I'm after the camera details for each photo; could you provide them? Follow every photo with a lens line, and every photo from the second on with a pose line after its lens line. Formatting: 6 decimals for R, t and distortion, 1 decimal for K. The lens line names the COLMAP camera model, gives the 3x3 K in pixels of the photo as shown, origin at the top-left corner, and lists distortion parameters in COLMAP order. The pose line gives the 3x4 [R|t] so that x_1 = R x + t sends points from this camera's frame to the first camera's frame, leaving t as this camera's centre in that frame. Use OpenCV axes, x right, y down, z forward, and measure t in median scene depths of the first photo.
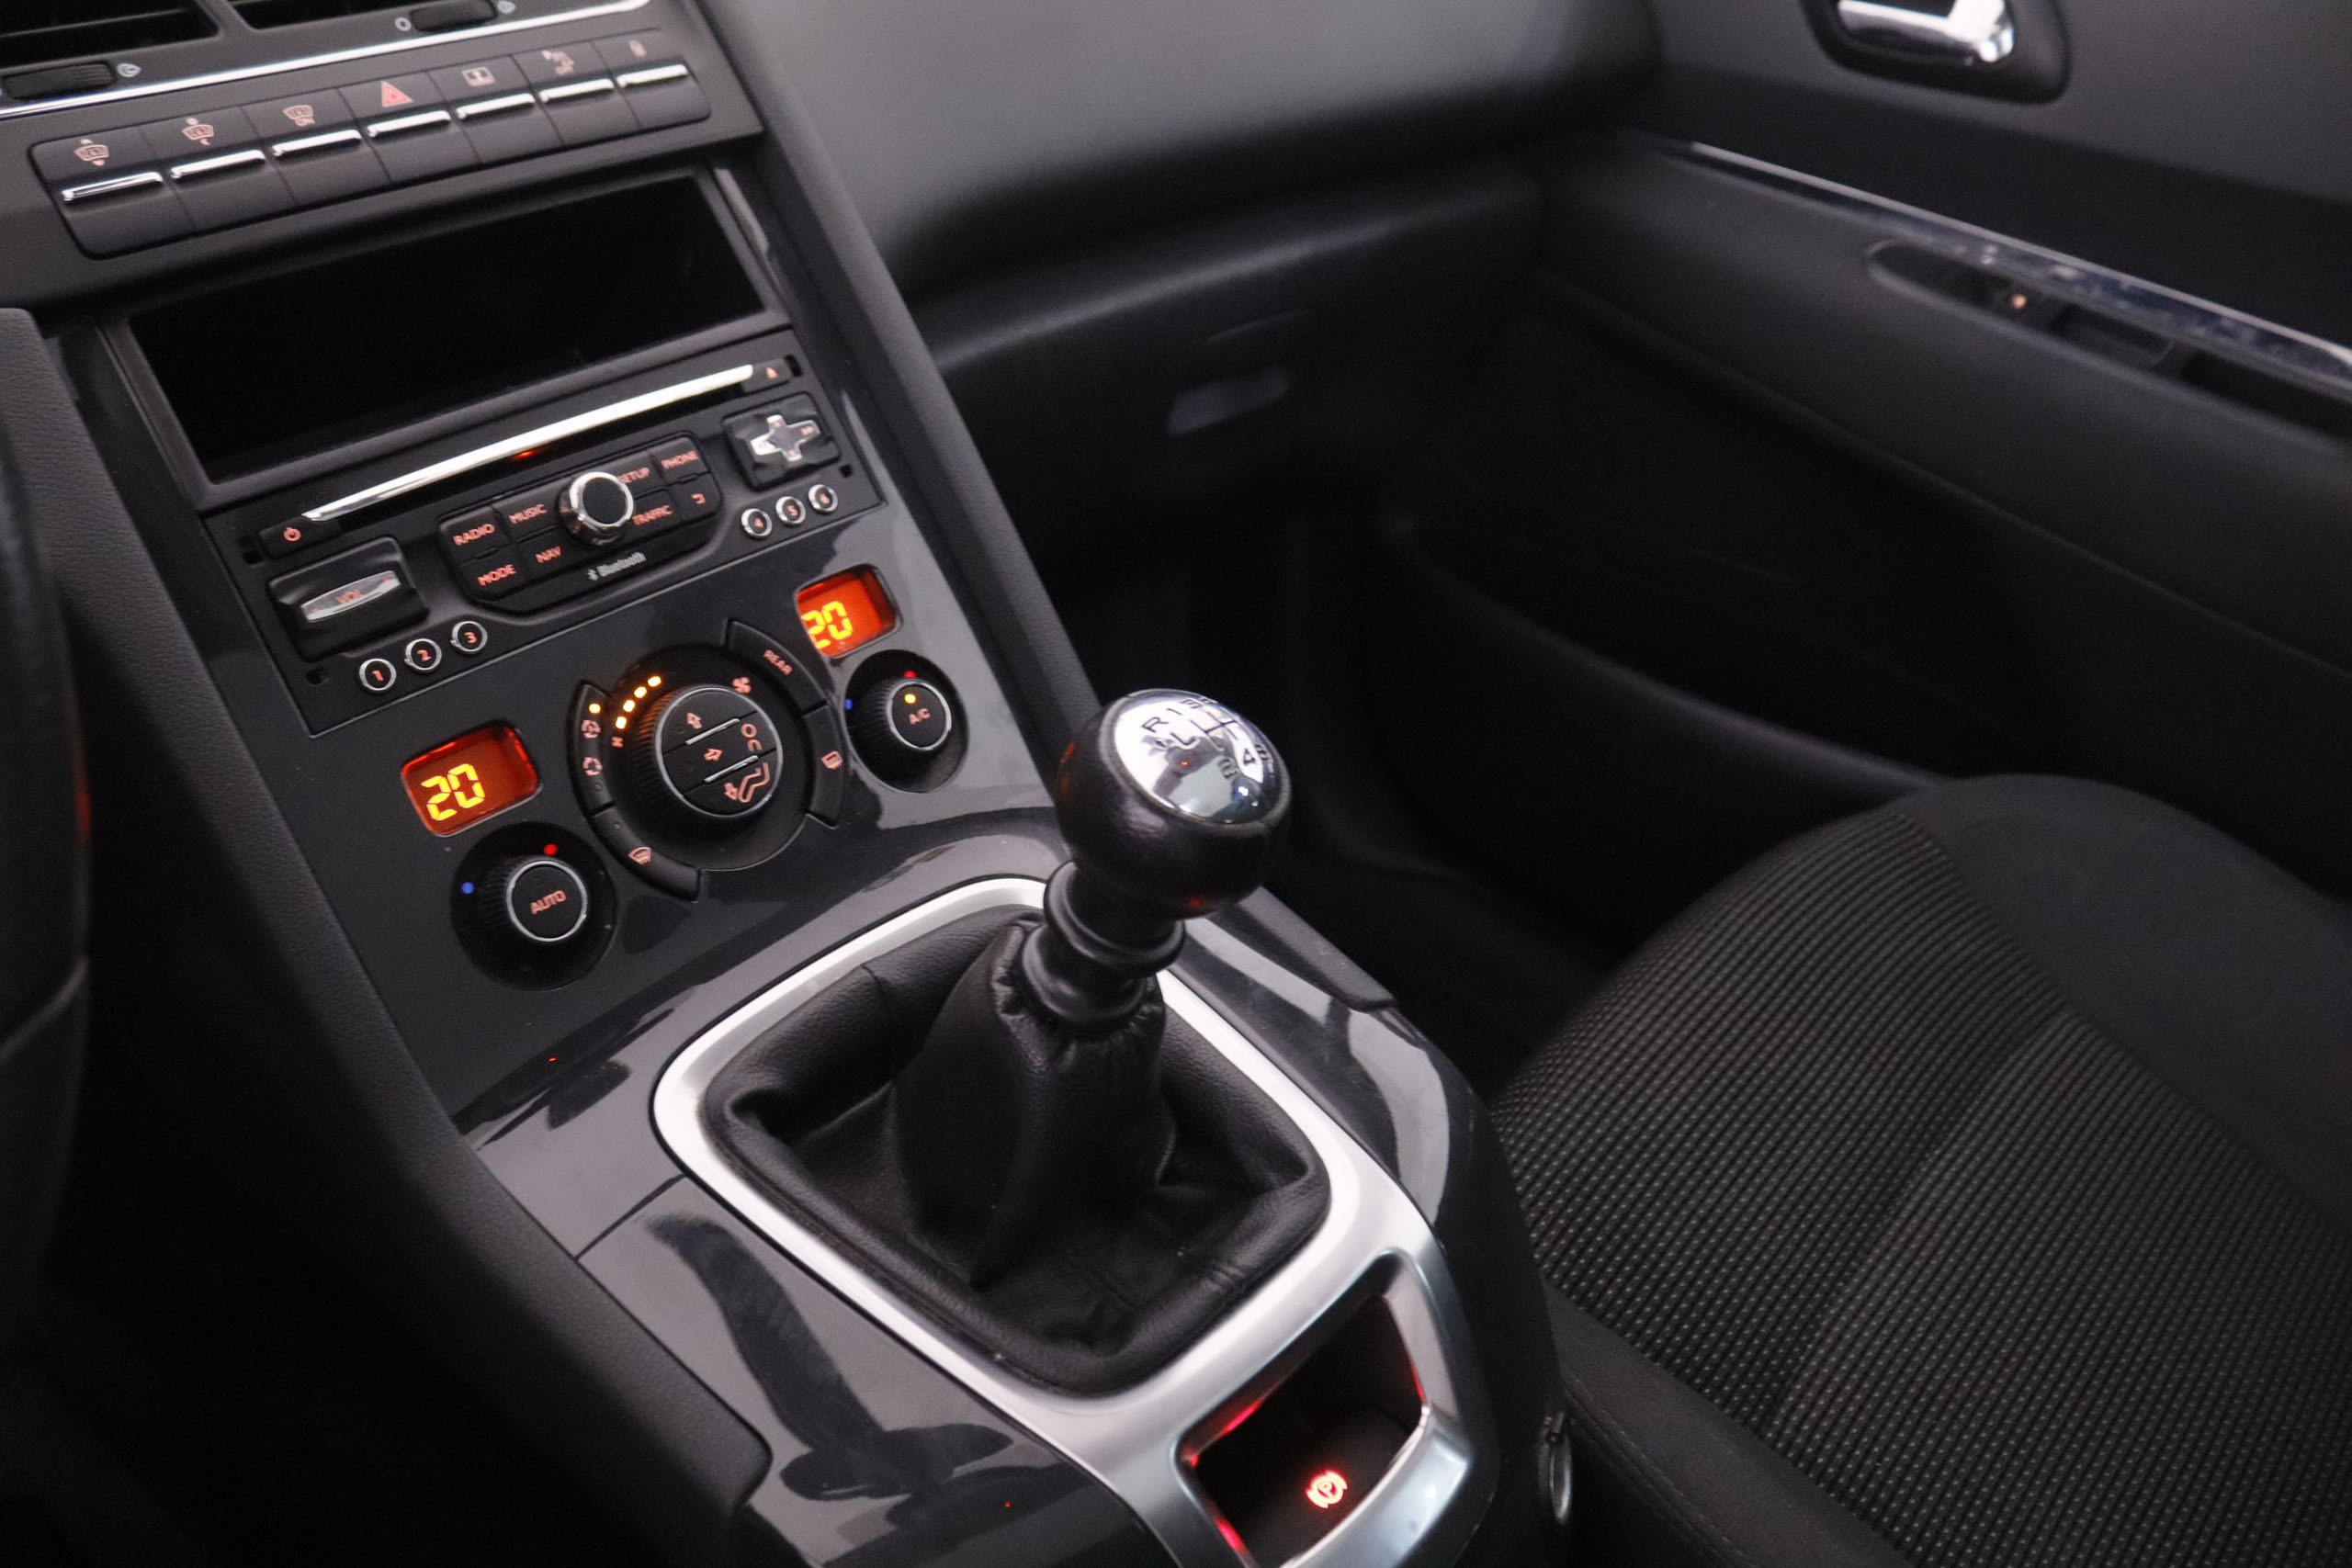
lens RADIAL K [[1890.6, 0, 1186.4], [0, 1890.6, 783.7], [0, 0, 1]] dist [-0.141932, 0.062693]
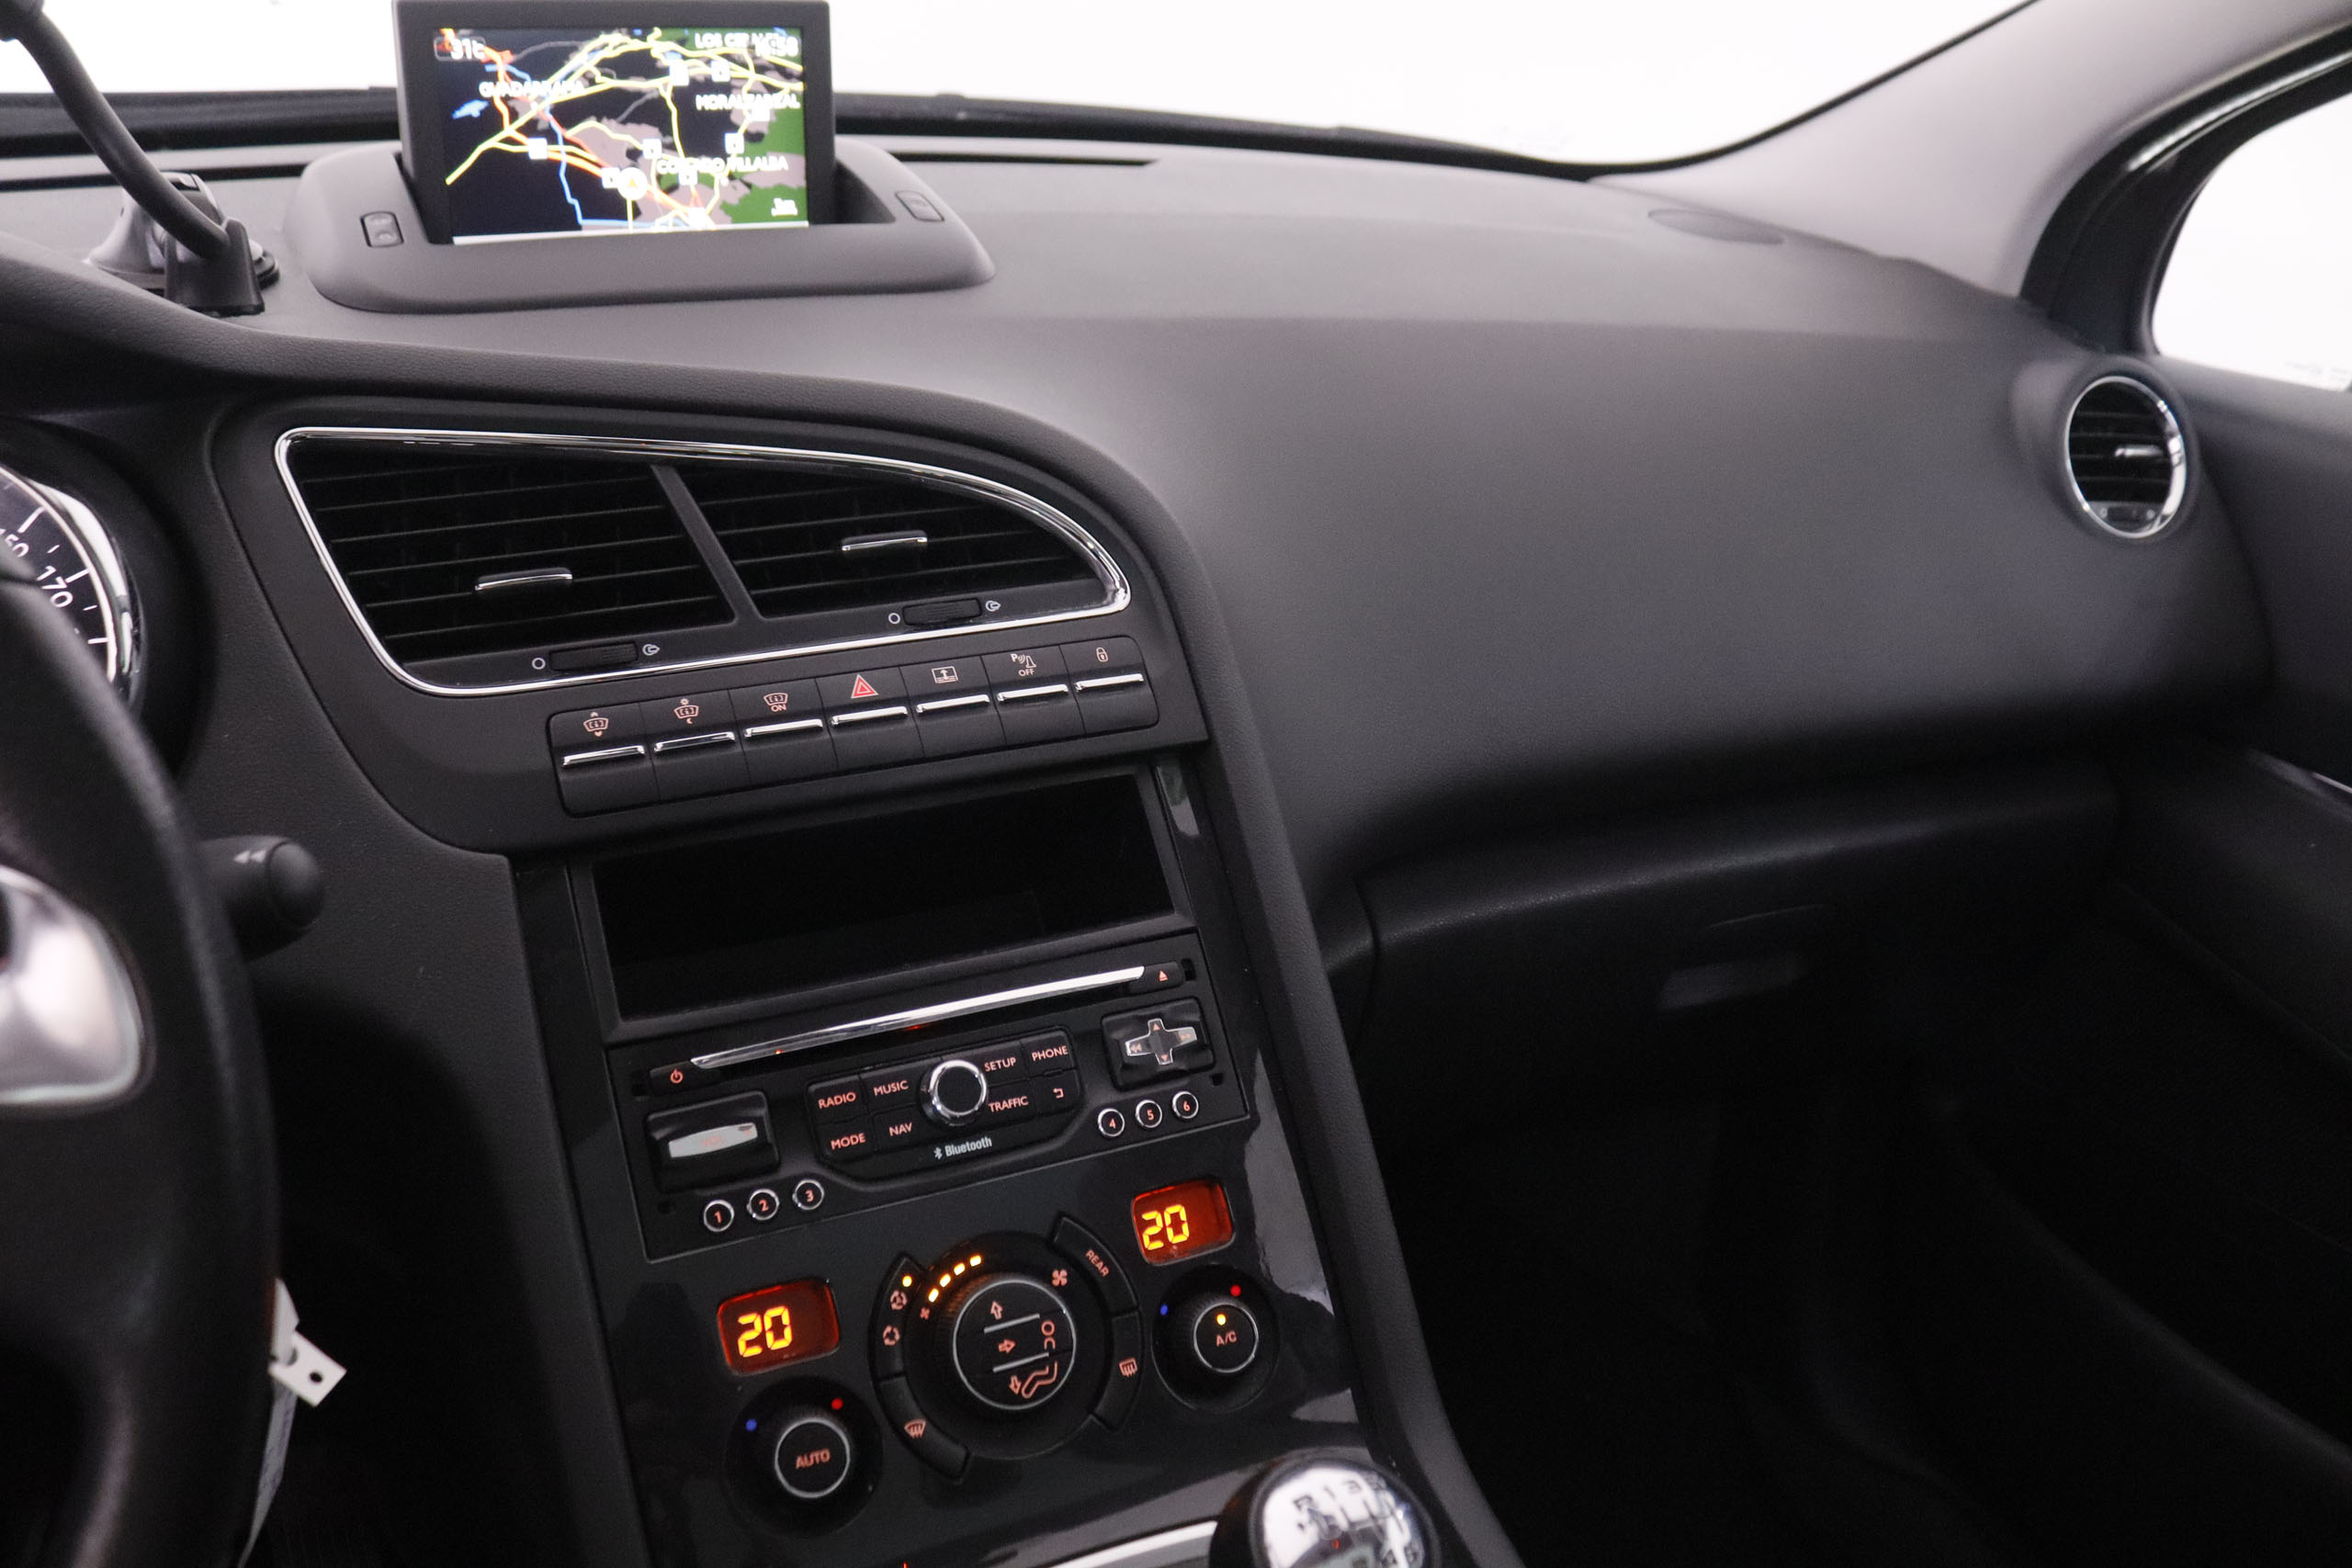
lens RADIAL K [[1890.6, 0, 1202.7], [0, 1890.6, 781.1], [0, 0, 1]] dist [-0.141932, 0.062693]
pose [[0.924906, 0.146835, -0.350696, 0.169443], [-0.208989, 0.966907, -0.146335, -0.192389], [0.317603, 0.208638, 0.924986, 0.002661]]
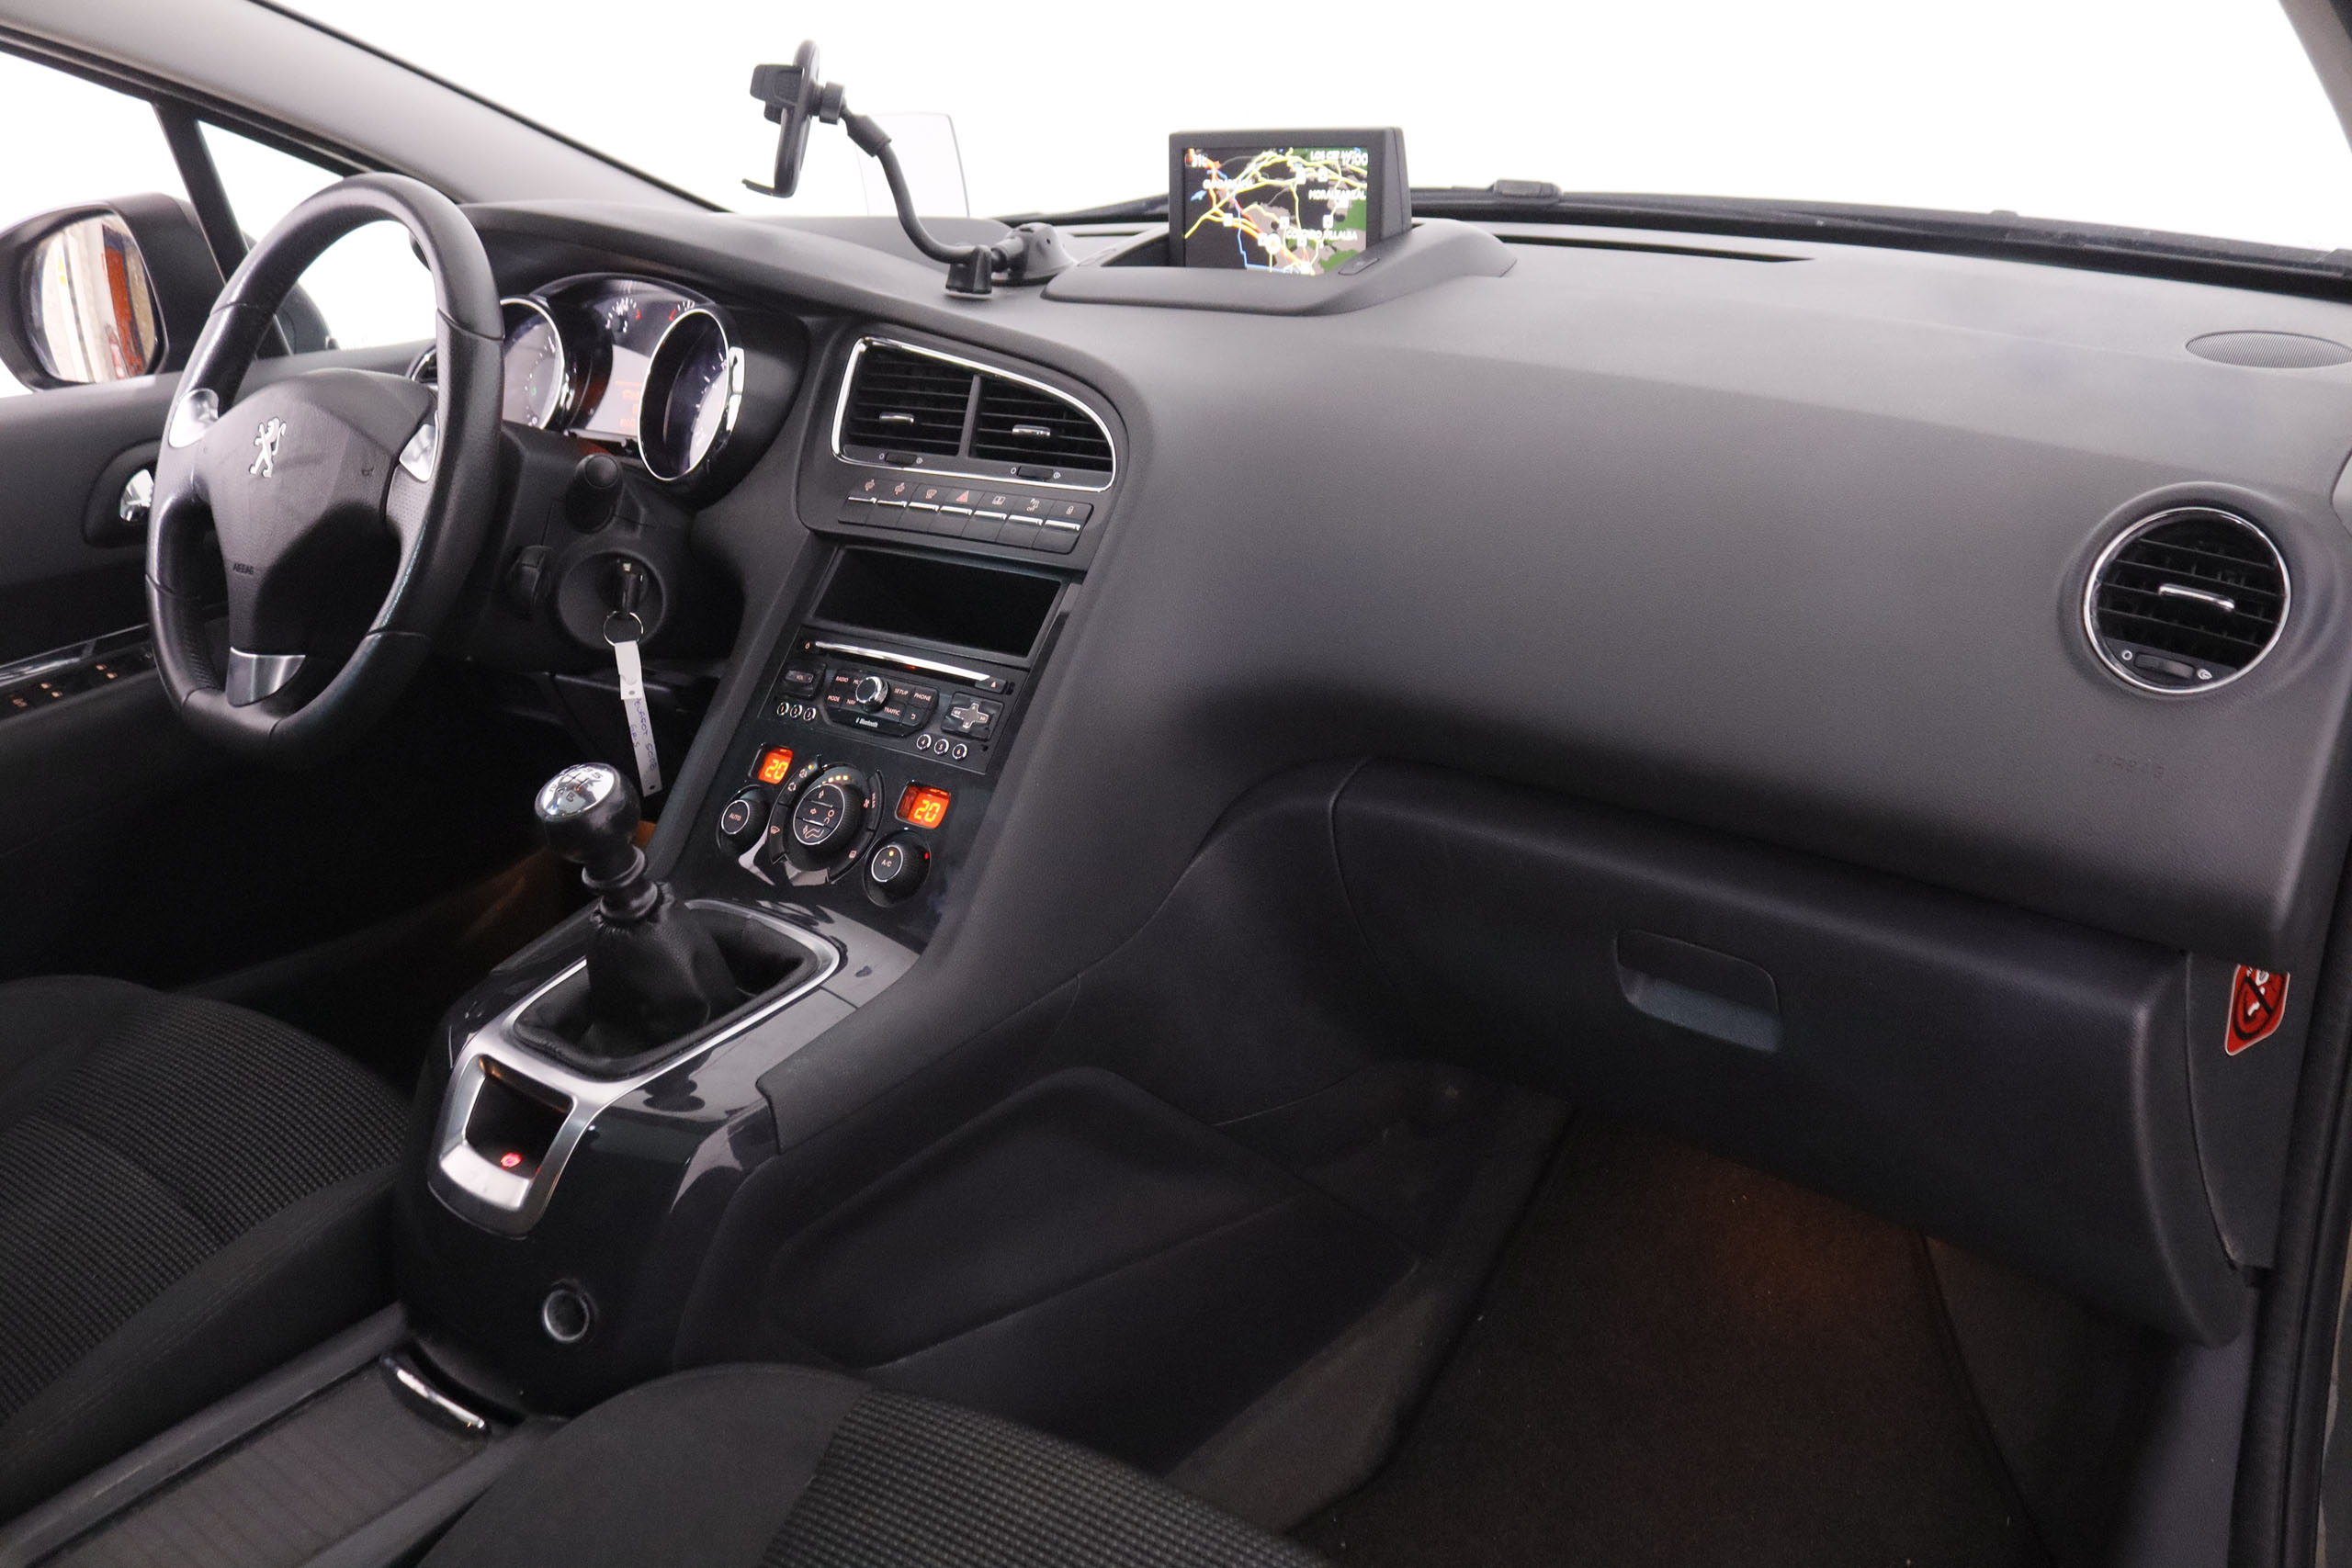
lens RADIAL K [[1890.6, 0, 1184.8], [0, 1890.6, 767.9], [0, 0, 1]] dist [-0.141932, 0.062693]
pose [[0.043537, 0.298133, -0.953531, 1.719446], [-0.517014, 0.823416, 0.233845, -0.747614], [0.854869, 0.482808, 0.189988, 0.933097]]
